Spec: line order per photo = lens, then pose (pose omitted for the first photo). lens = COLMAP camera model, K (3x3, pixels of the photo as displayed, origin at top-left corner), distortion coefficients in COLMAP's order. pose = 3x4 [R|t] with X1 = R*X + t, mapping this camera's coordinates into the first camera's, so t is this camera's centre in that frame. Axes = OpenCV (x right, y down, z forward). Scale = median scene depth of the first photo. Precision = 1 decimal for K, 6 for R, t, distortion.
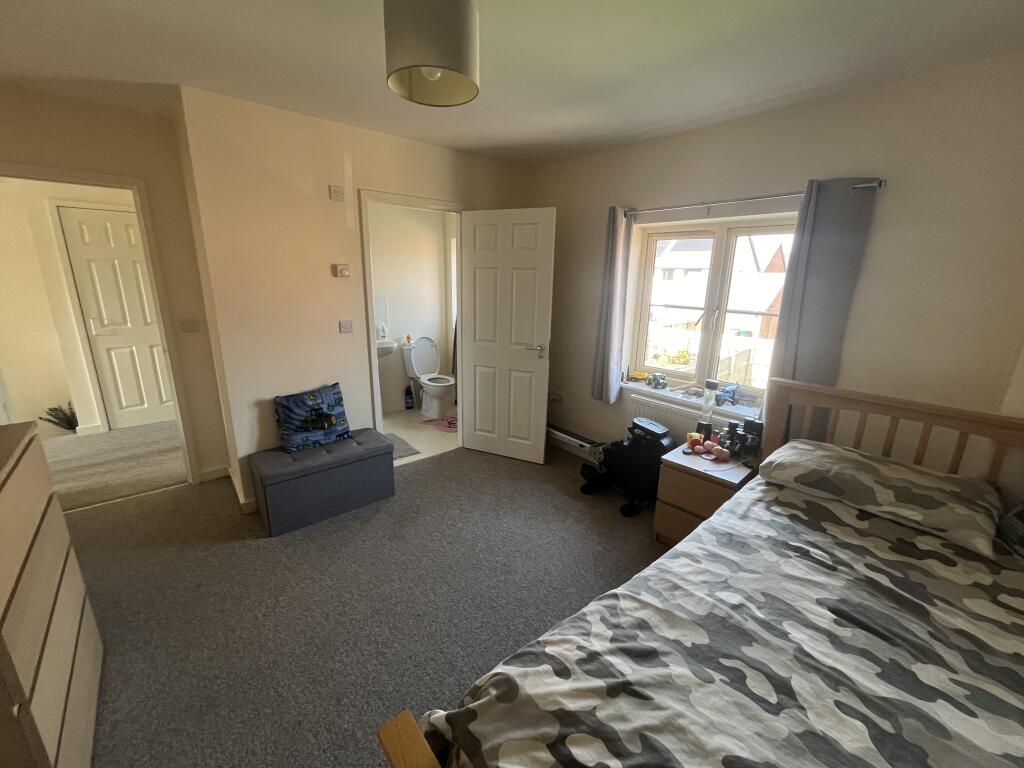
lens RADIAL K [[418.5, 0, 513.1], [0, 418.5, 383.3], [0, 0, 1]] dist [0.000684, -0.000120]
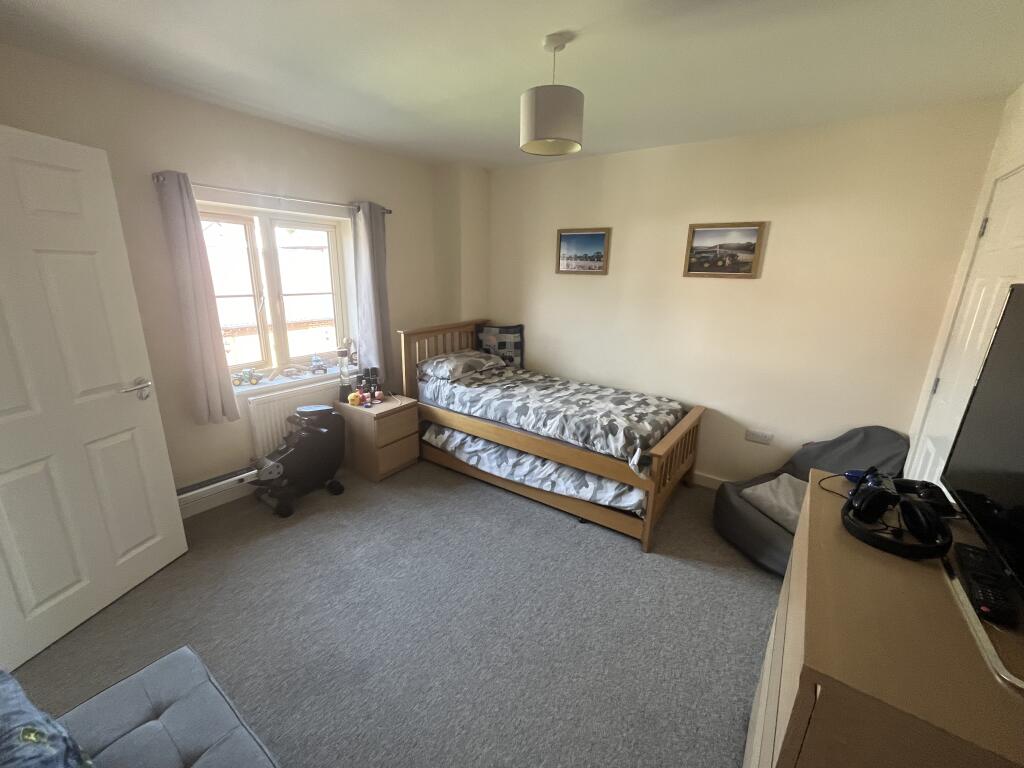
lens RADIAL K [[418.5, 0, 513.1], [0, 418.5, 383.3], [0, 0, 1]] dist [0.000684, -0.000120]
pose [[-0.246358, -0.280635, 0.927659, -1.480701], [0.214931, 0.917507, 0.334643, -0.398636], [-0.945046, 0.281824, -0.165718, 1.356973]]
